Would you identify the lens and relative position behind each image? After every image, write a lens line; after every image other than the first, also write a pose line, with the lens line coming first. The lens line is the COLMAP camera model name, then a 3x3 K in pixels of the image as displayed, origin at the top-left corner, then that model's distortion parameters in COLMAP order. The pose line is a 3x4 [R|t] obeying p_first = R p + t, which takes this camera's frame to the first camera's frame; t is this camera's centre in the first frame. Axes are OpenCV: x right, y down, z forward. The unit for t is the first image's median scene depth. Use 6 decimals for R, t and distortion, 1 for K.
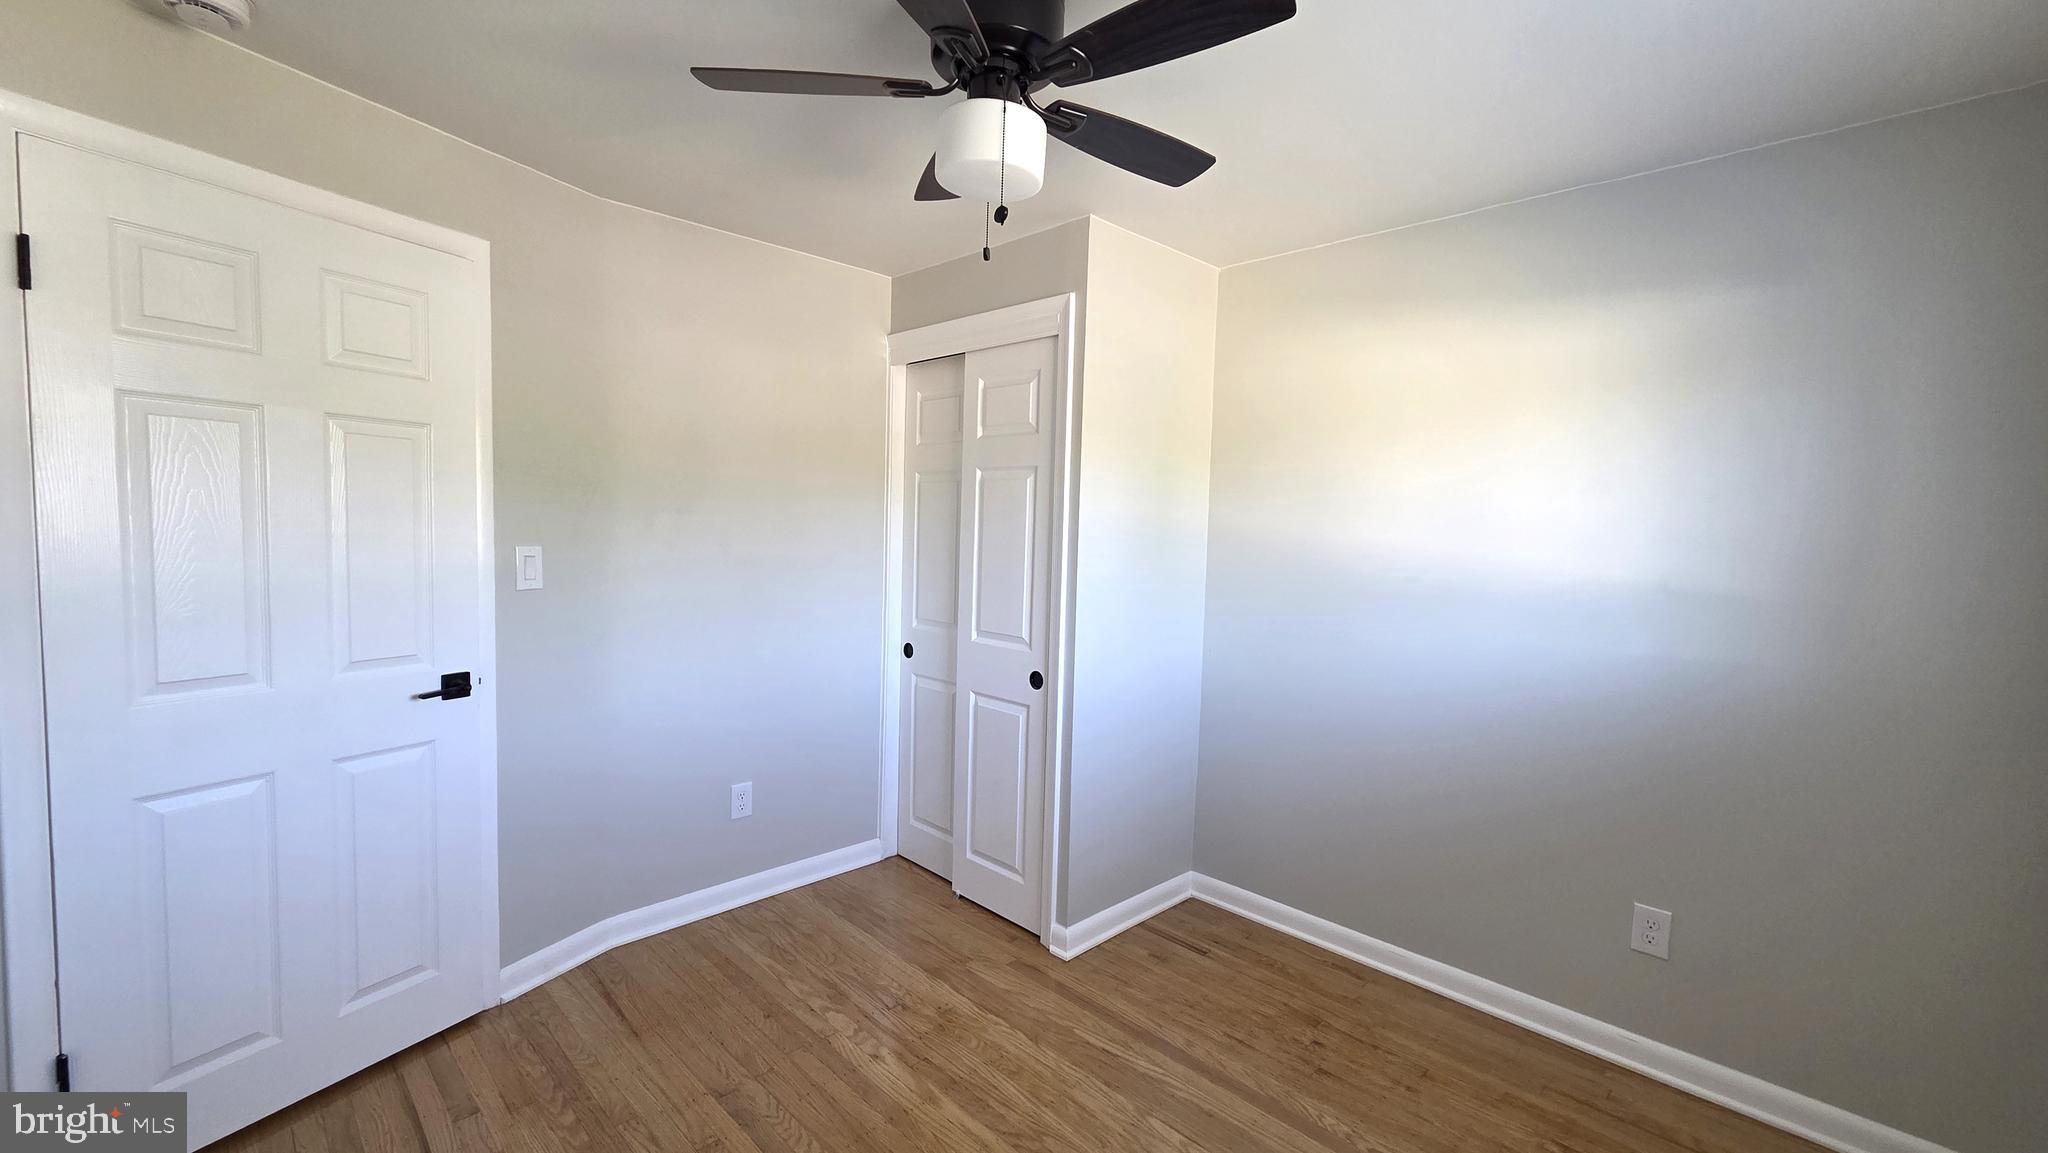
lens RADIAL K [[840.9, 0, 1017.3], [0, 840.9, 577.8], [0, 0, 1]] dist [0.002453, 0.000226]
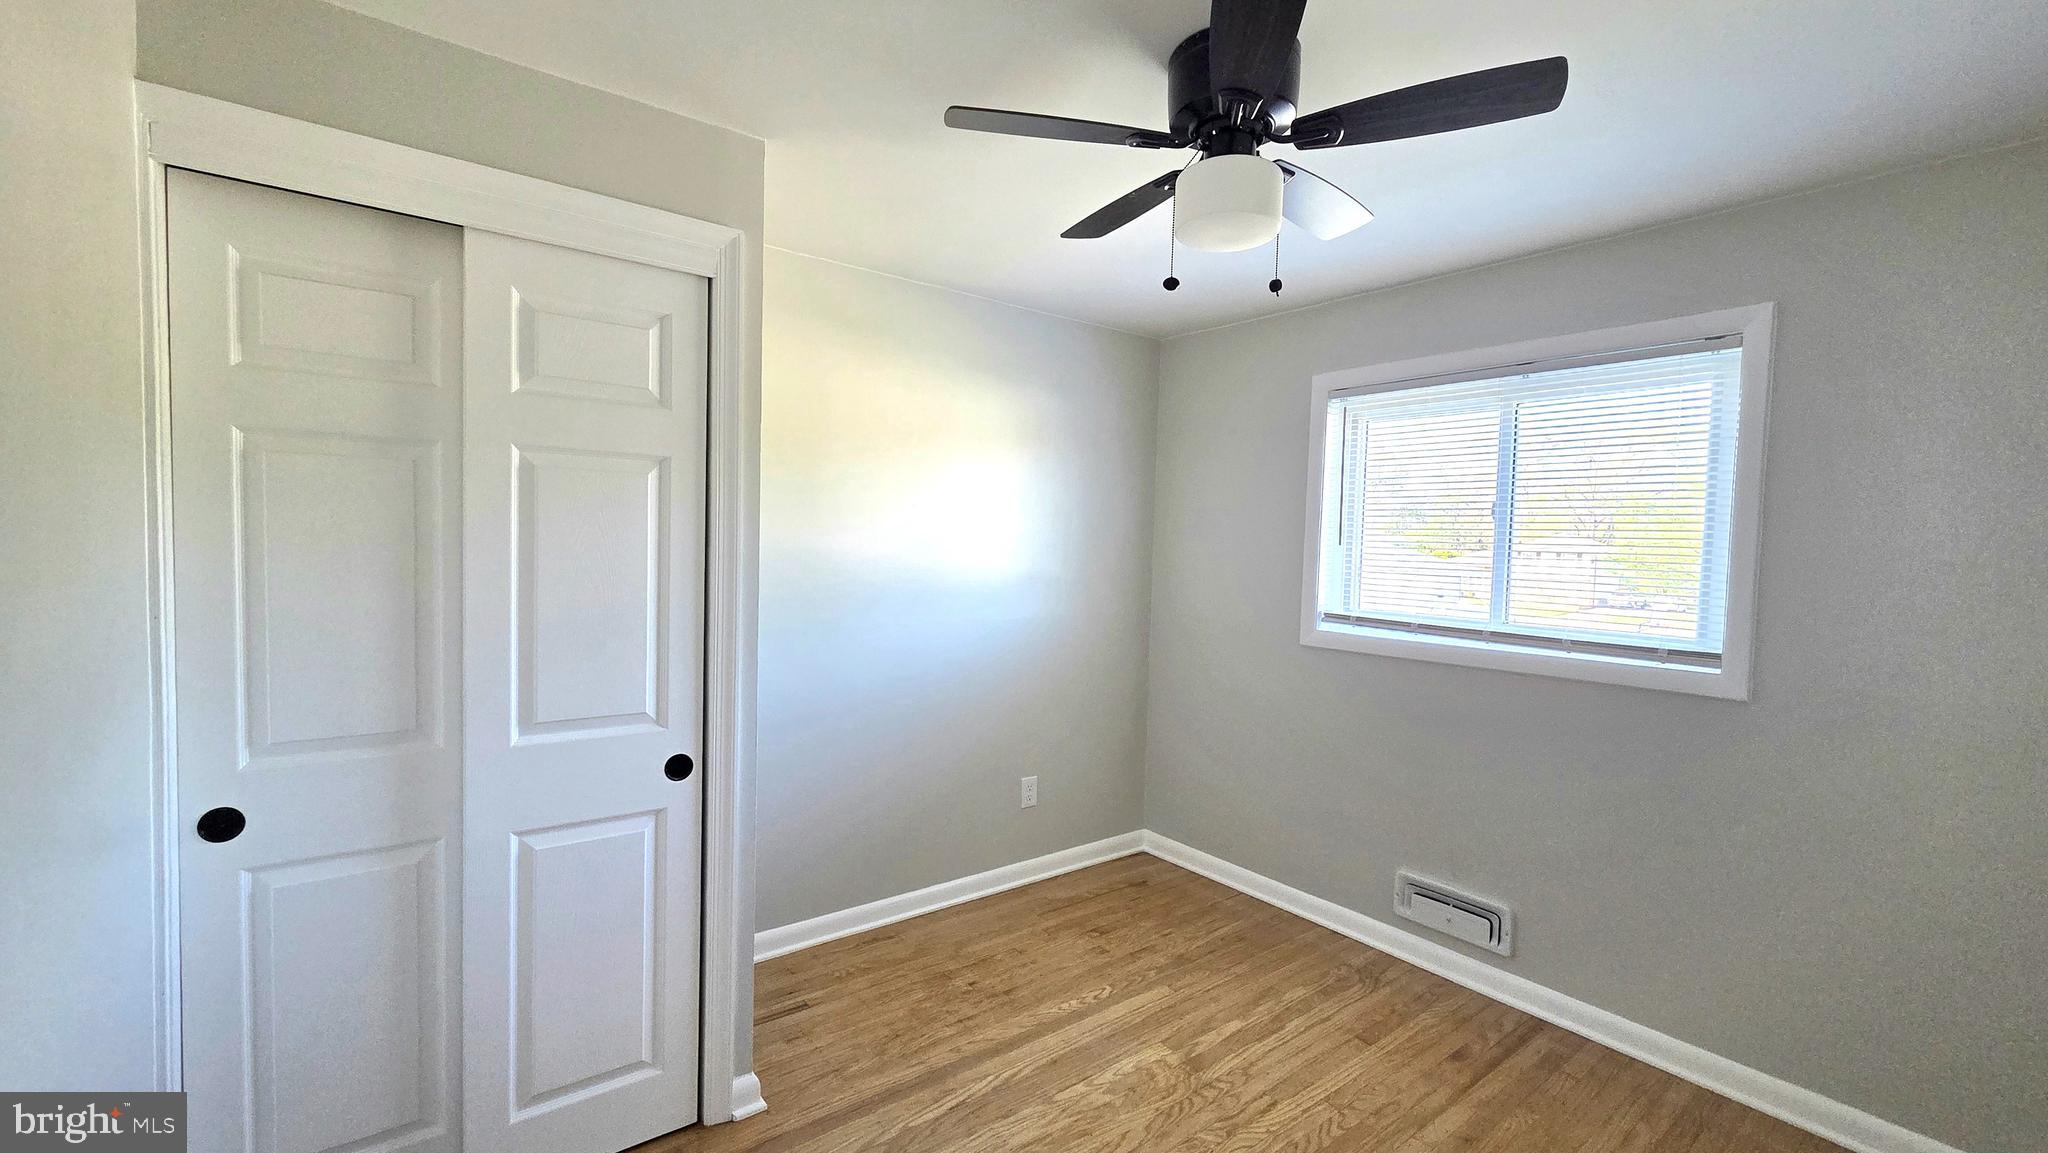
lens RADIAL K [[840.9, 0, 1017.3], [0, 840.9, 577.8], [0, 0, 1]] dist [0.002453, 0.000226]
pose [[0.124817, -0.067623, 0.989873, -0.655093], [0.045822, 0.997003, 0.062333, -0.067831], [-0.991121, 0.037578, 0.127541, 0.669444]]
